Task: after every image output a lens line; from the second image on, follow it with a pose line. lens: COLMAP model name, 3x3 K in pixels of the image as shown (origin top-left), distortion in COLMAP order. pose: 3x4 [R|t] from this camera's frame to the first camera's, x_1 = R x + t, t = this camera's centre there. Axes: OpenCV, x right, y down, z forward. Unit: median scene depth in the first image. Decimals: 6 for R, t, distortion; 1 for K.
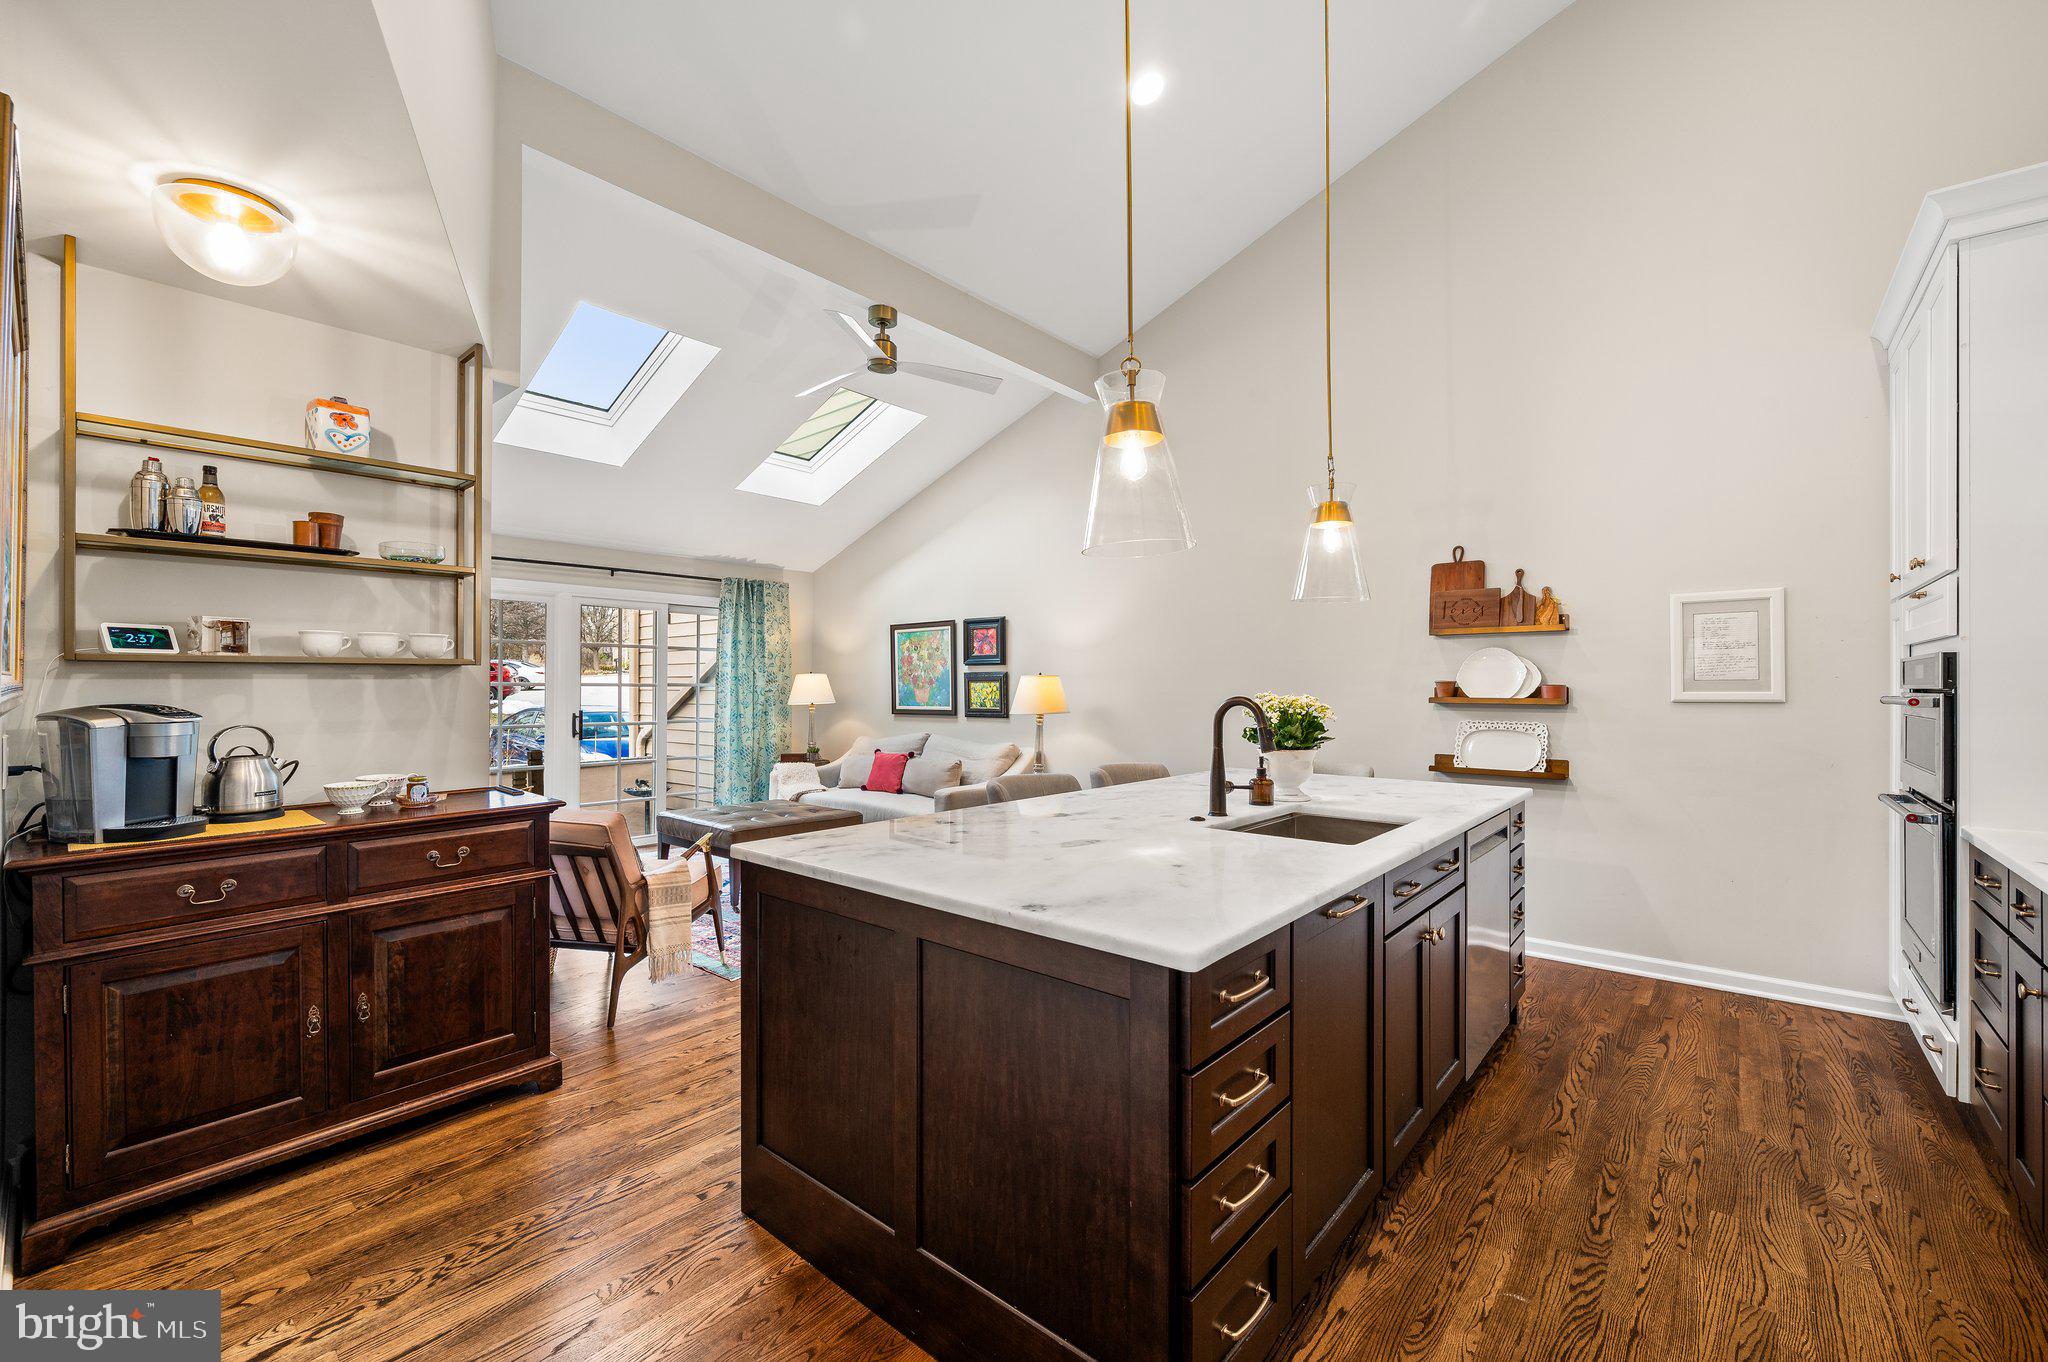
lens RADIAL K [[846.1, 0, 988.1], [0, 846.1, 678.9], [0, 0, 1]] dist [-0.003283, -0.000175]
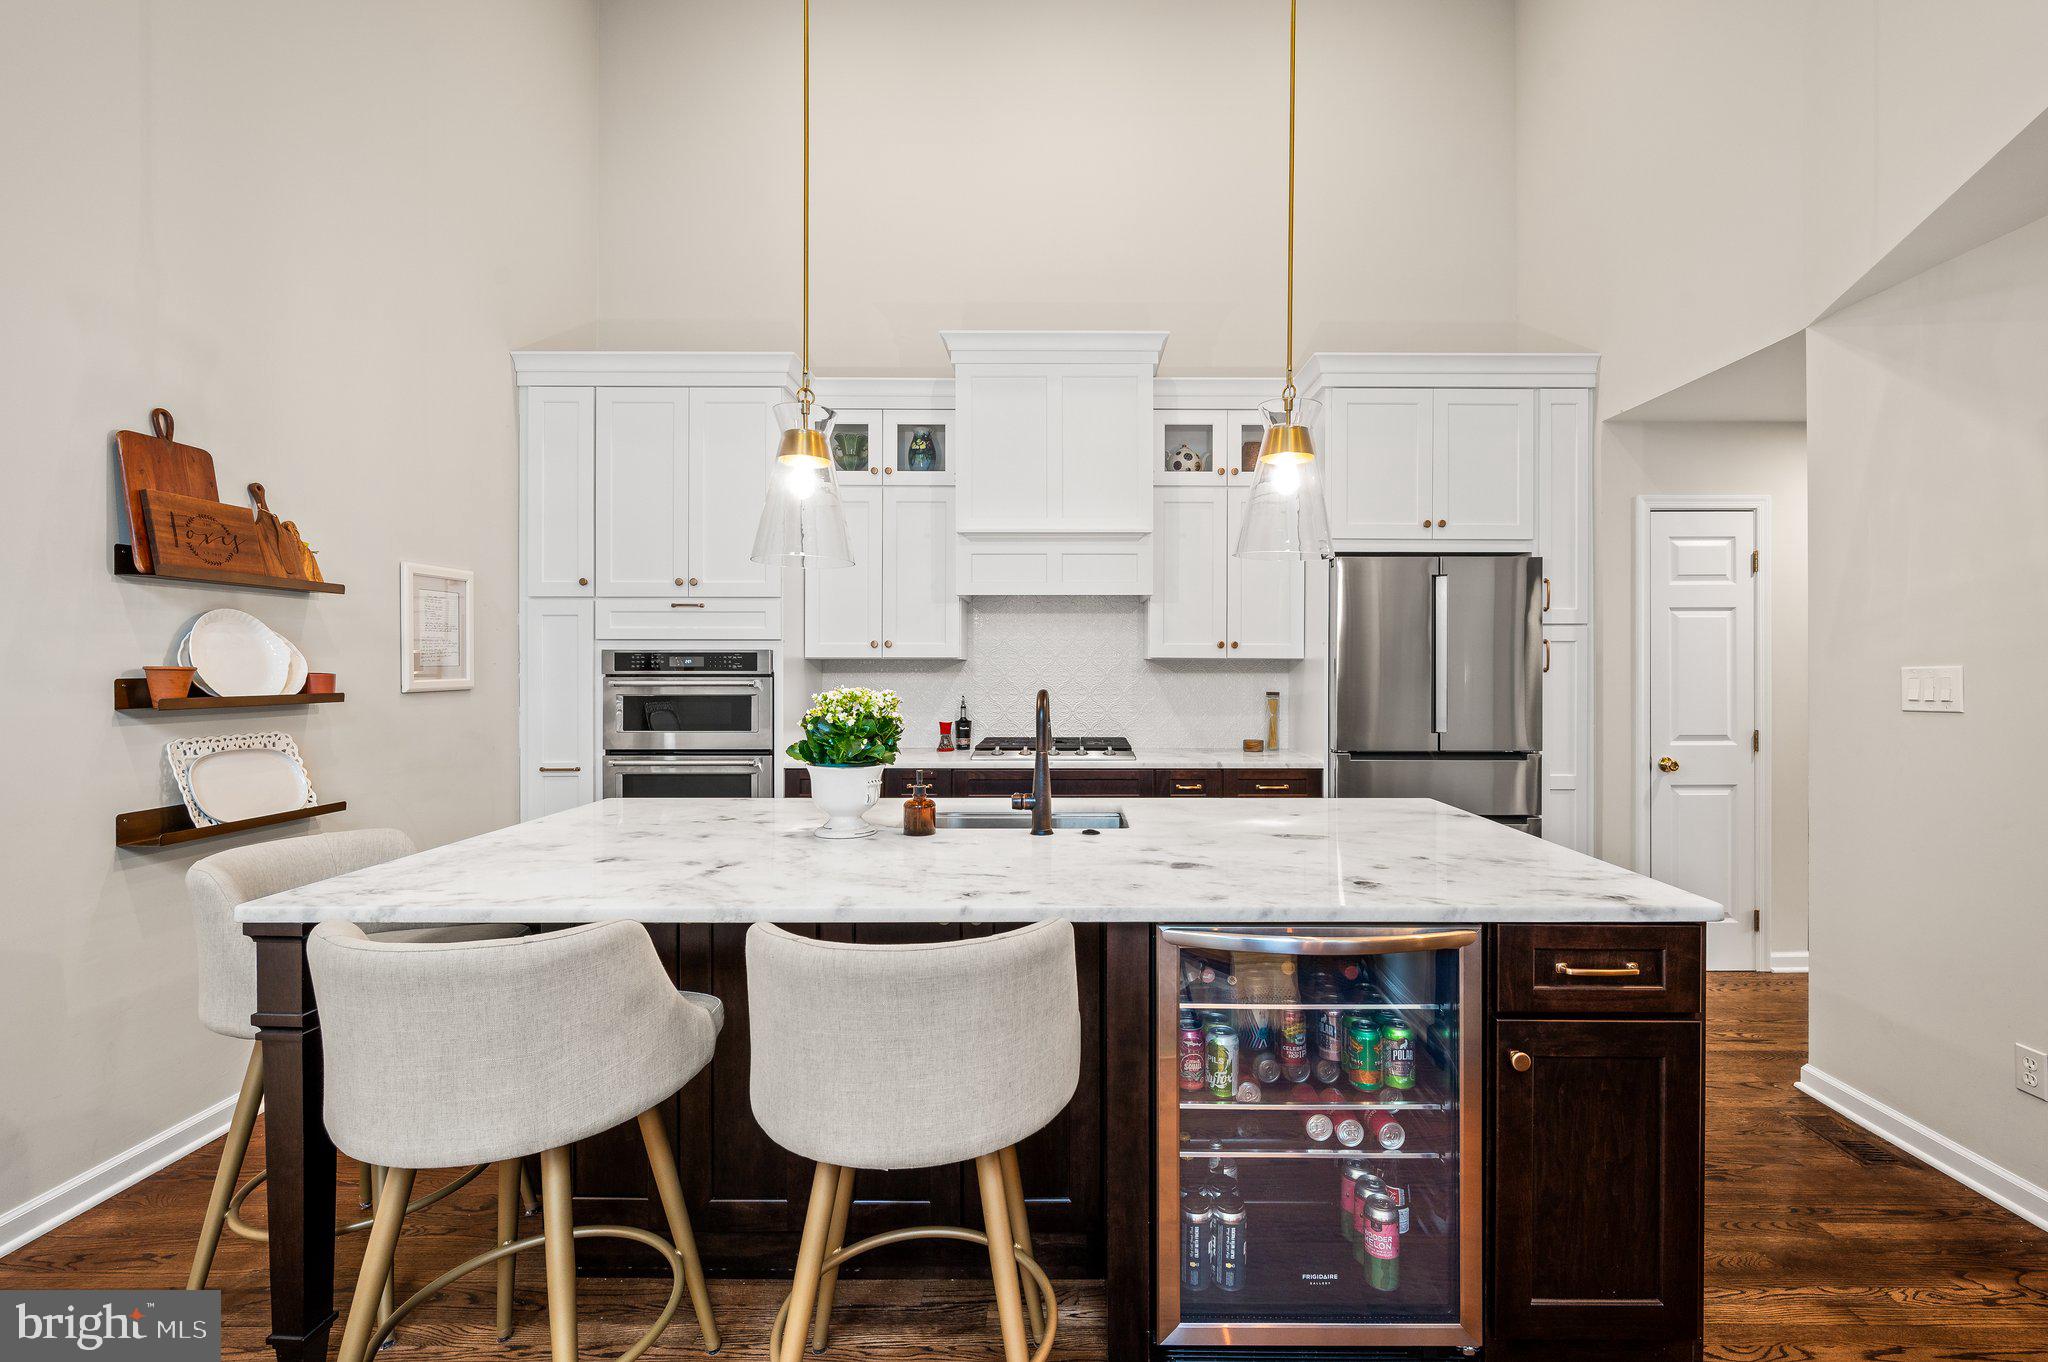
lens RADIAL K [[846.1, 0, 1086.5], [0, 846.1, 675.2], [0, 0, 1]] dist [-0.003283, -0.000175]
pose [[-0.683231, -0.005550, 0.730181, -0.146480], [-0.006437, 0.999978, 0.001578, 0.003012], [-0.730174, -0.003622, -0.683252, 0.610434]]
